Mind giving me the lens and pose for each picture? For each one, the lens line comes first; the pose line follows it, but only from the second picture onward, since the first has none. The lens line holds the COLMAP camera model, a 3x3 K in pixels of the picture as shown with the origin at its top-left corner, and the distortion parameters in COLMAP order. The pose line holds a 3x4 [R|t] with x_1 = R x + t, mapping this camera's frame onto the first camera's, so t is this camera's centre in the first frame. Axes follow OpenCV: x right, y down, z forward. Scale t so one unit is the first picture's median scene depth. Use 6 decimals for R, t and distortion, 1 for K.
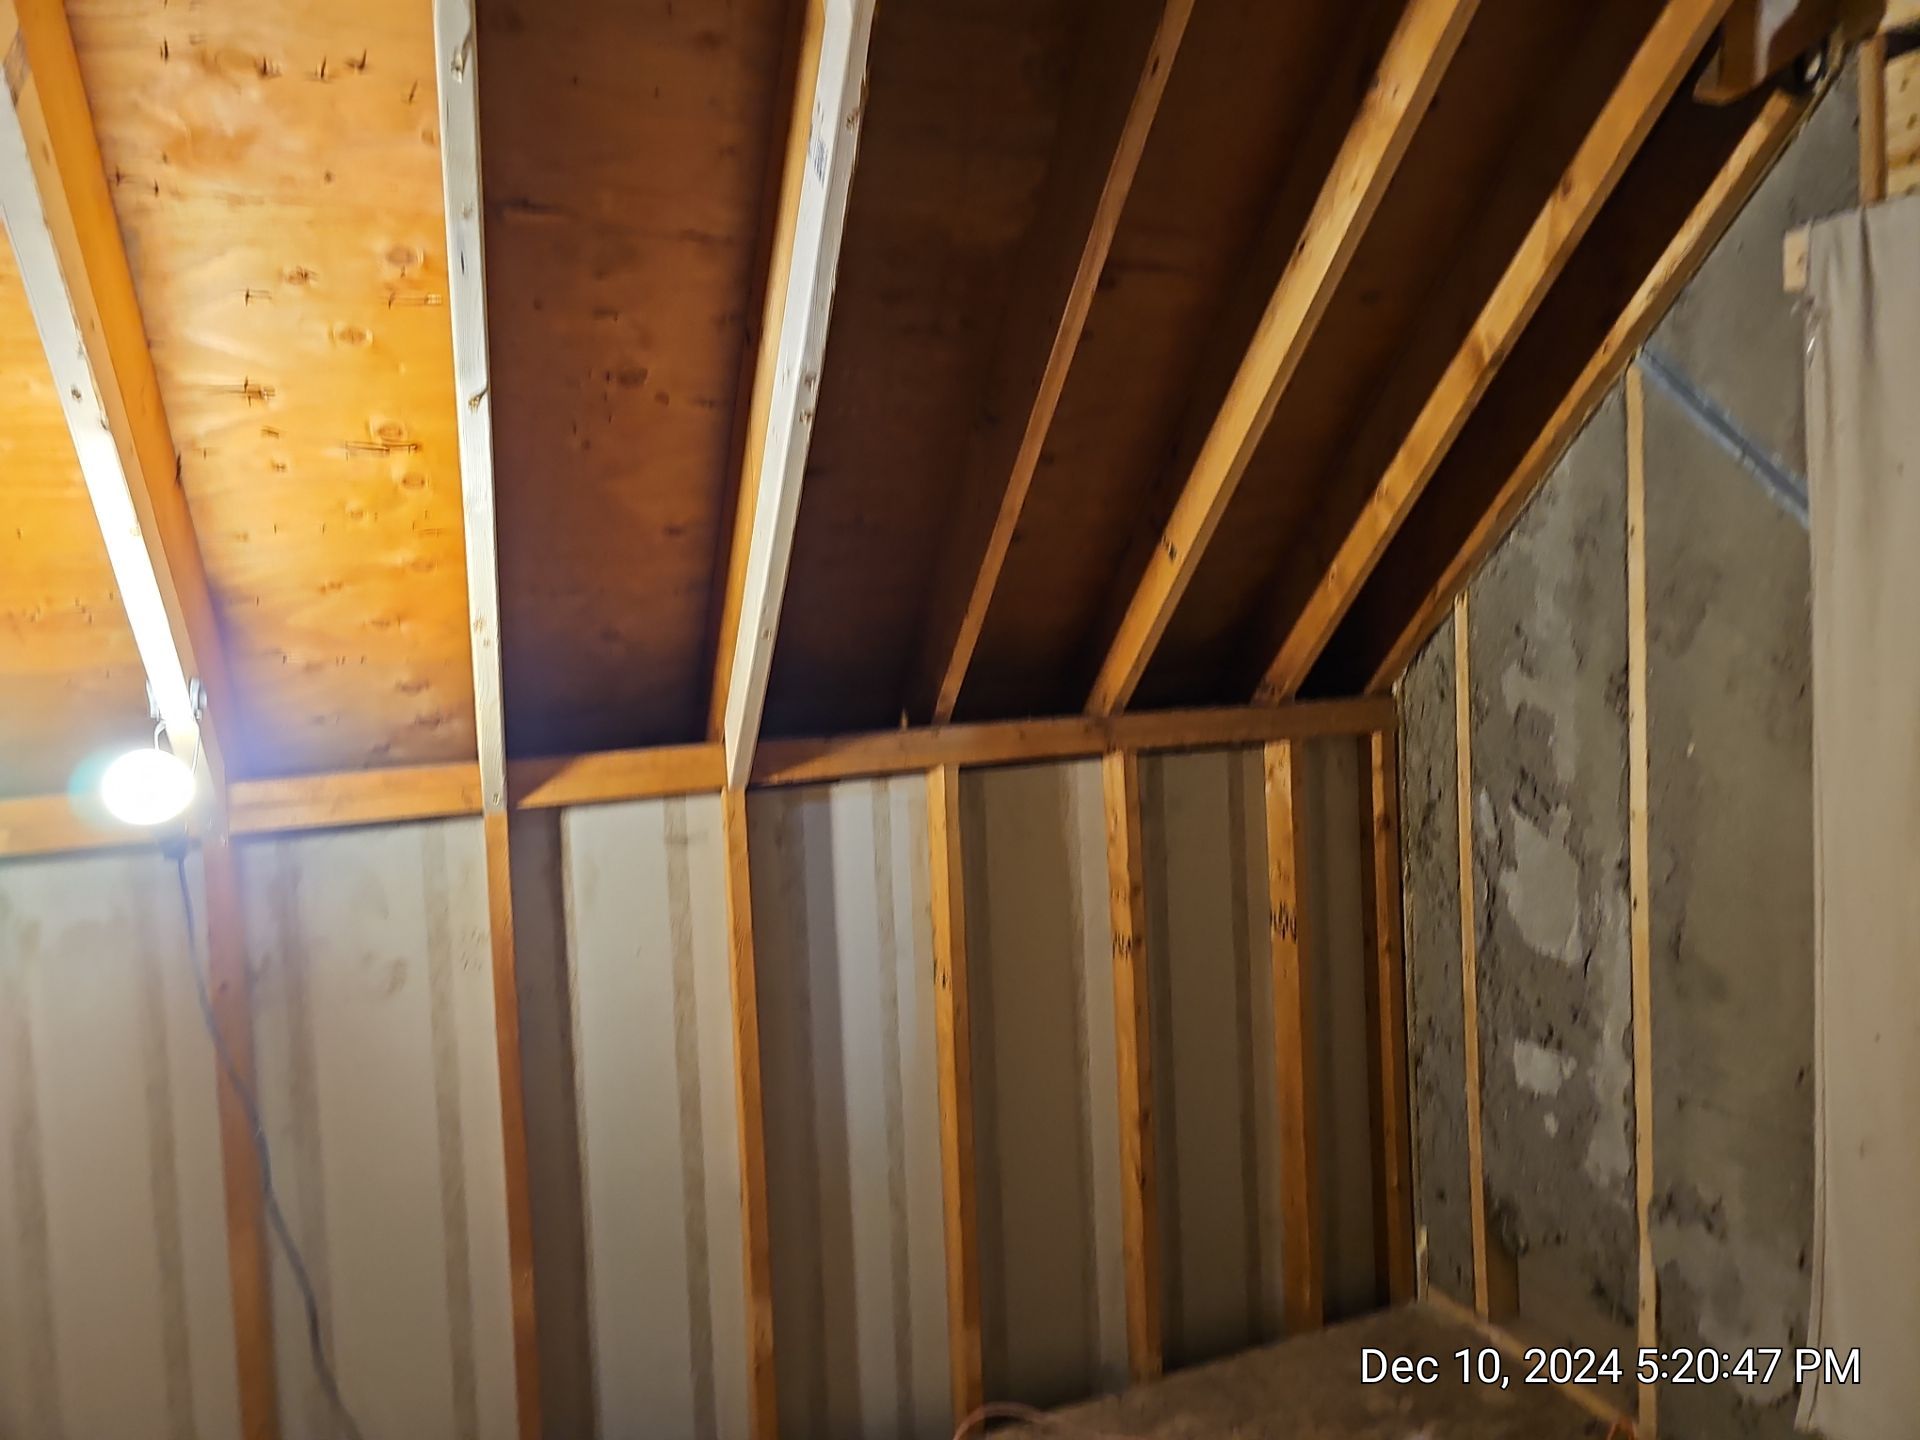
lens RADIAL K [[1264.8, 0, 923.7], [0, 1264.8, 691.7], [0, 0, 1]] dist [0.053784, -0.043185]
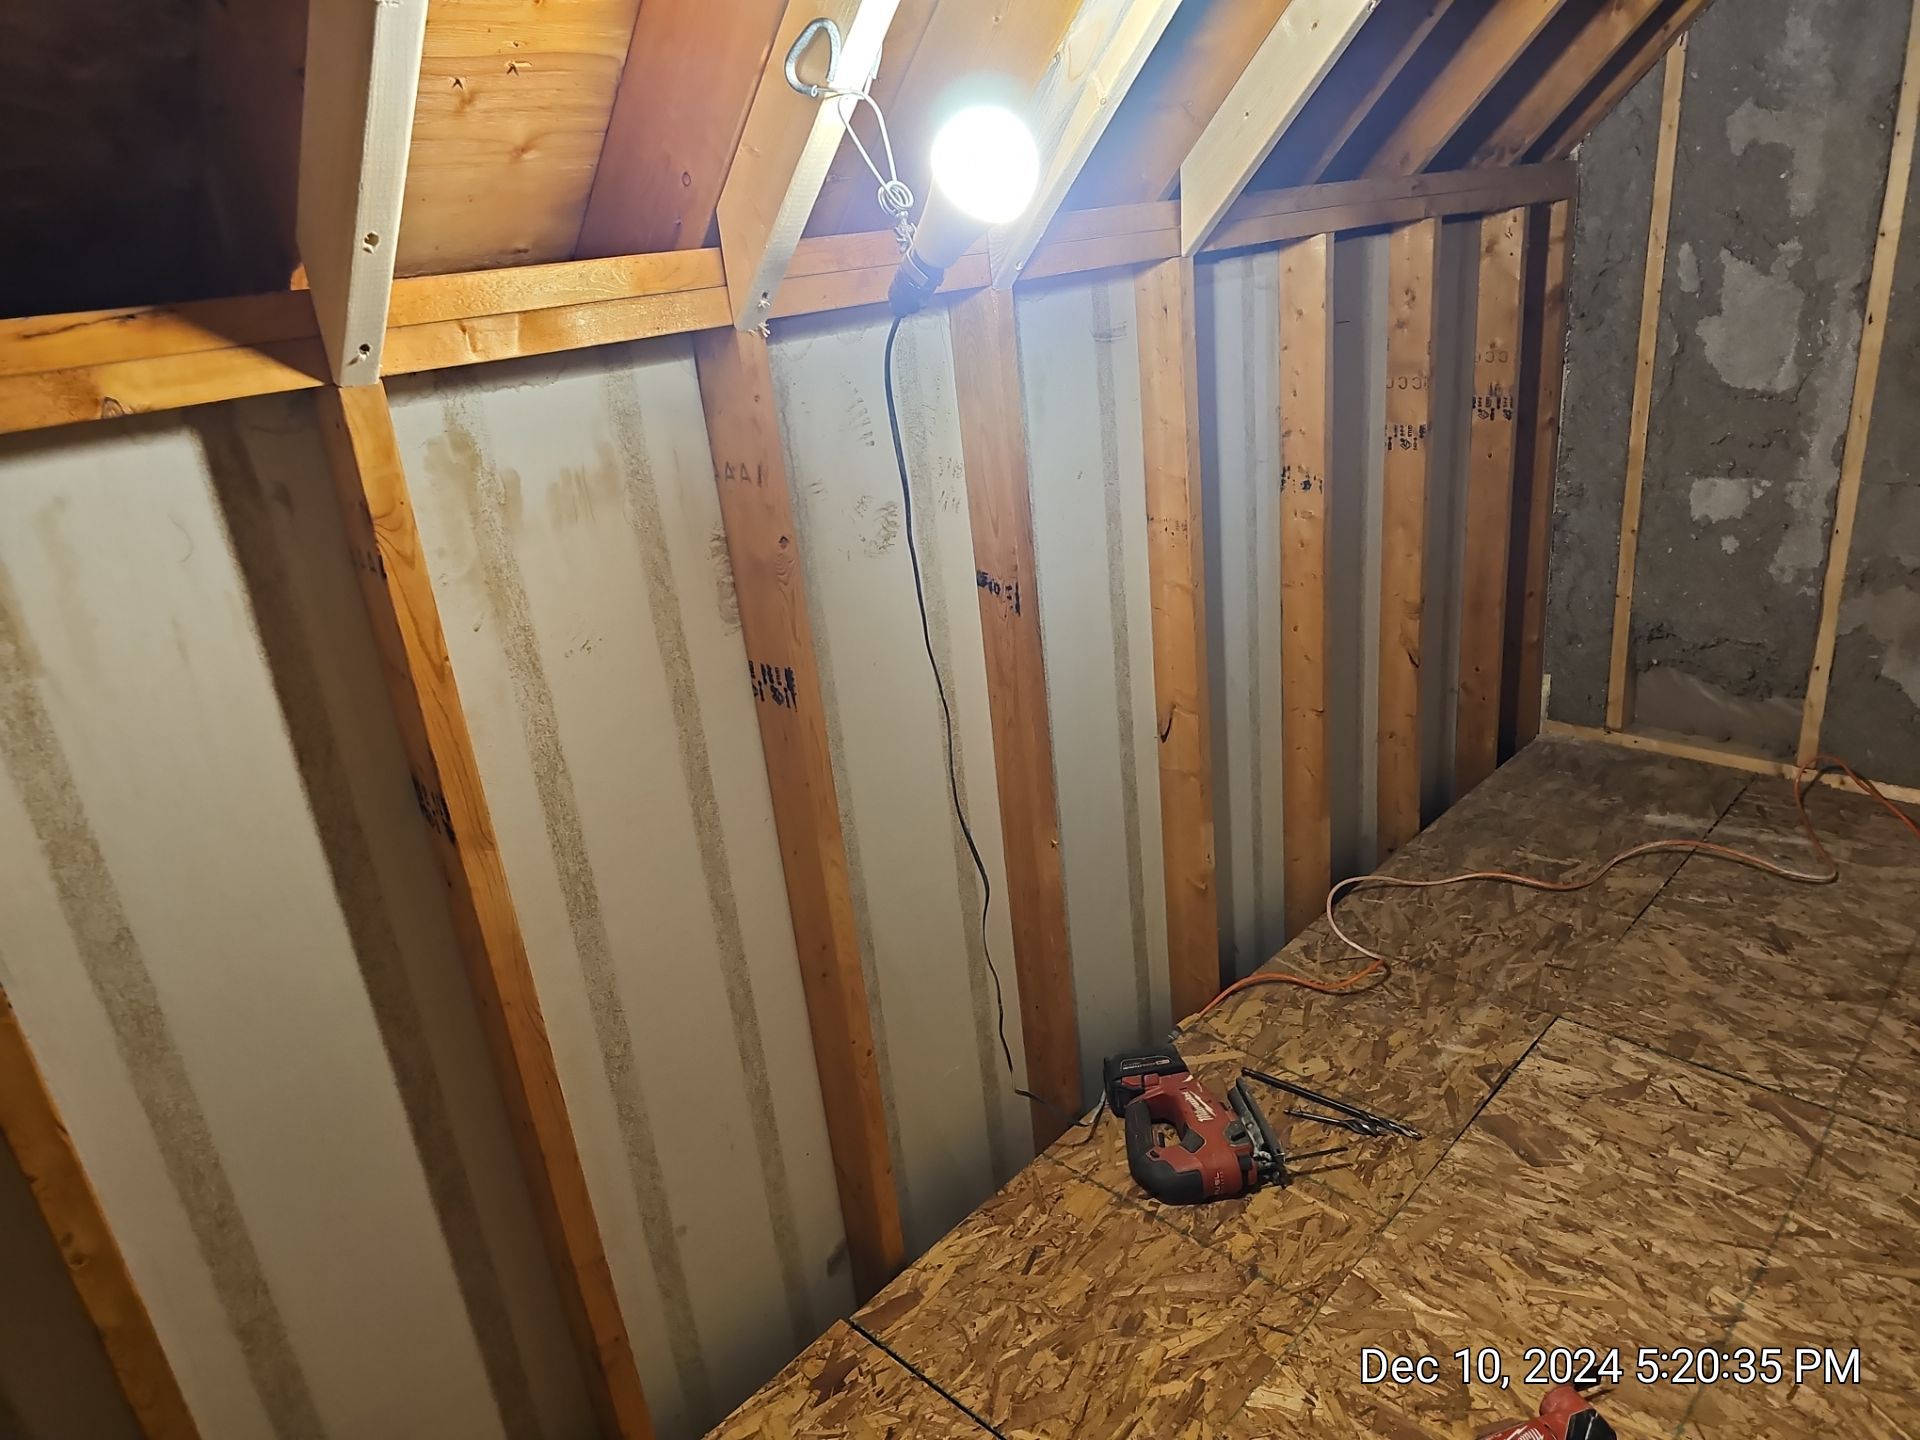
lens RADIAL K [[1264.8, 0, 962.0], [0, 1264.8, 719.5], [0, 0, 1]] dist [0.053784, -0.043185]
pose [[0.911502, -0.188337, 0.365641, -0.584986], [0.077473, 0.951705, 0.297079, 0.095478], [-0.403933, -0.242461, 0.882072, 0.235665]]
